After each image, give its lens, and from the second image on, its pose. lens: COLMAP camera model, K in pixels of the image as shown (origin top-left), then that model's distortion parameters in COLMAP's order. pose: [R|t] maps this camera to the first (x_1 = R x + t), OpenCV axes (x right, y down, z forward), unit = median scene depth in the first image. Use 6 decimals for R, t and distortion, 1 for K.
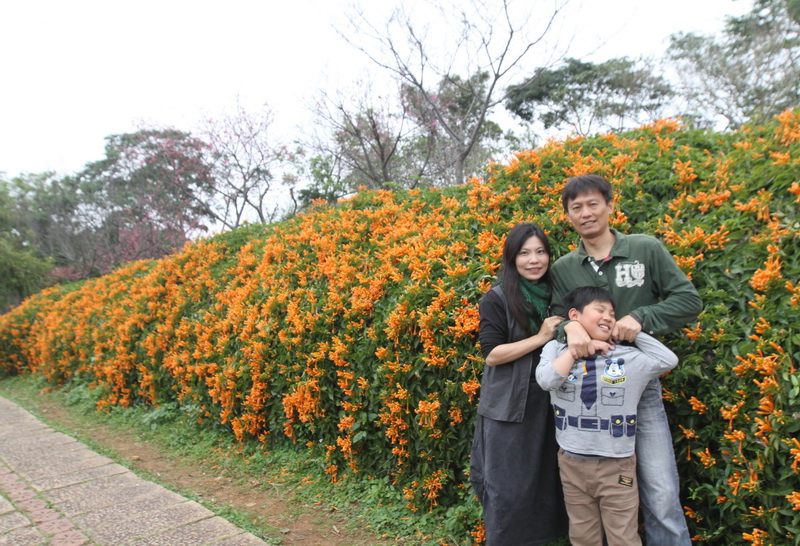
lens RADIAL K [[602.9, 0, 403.2], [0, 602.9, 272.2], [0, 0, 1]] dist [-0.051411, 0.012181]
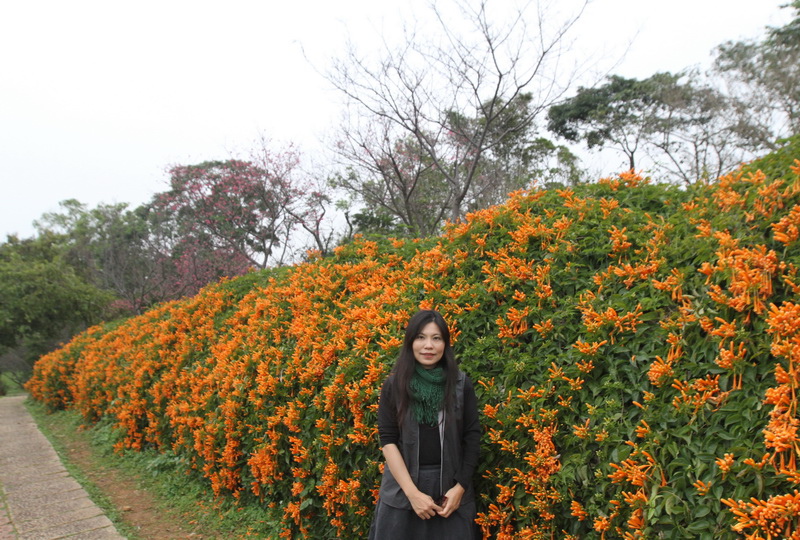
lens RADIAL K [[599.6, 0, 401.5], [0, 599.6, 272.7], [0, 0, 1]] dist [-0.034084, -0.011239]
pose [[0.993559, -0.022671, -0.111021, 0.116968], [0.019701, 0.999420, -0.027778, -0.048504], [0.111586, 0.025412, 0.993430, 0.004209]]
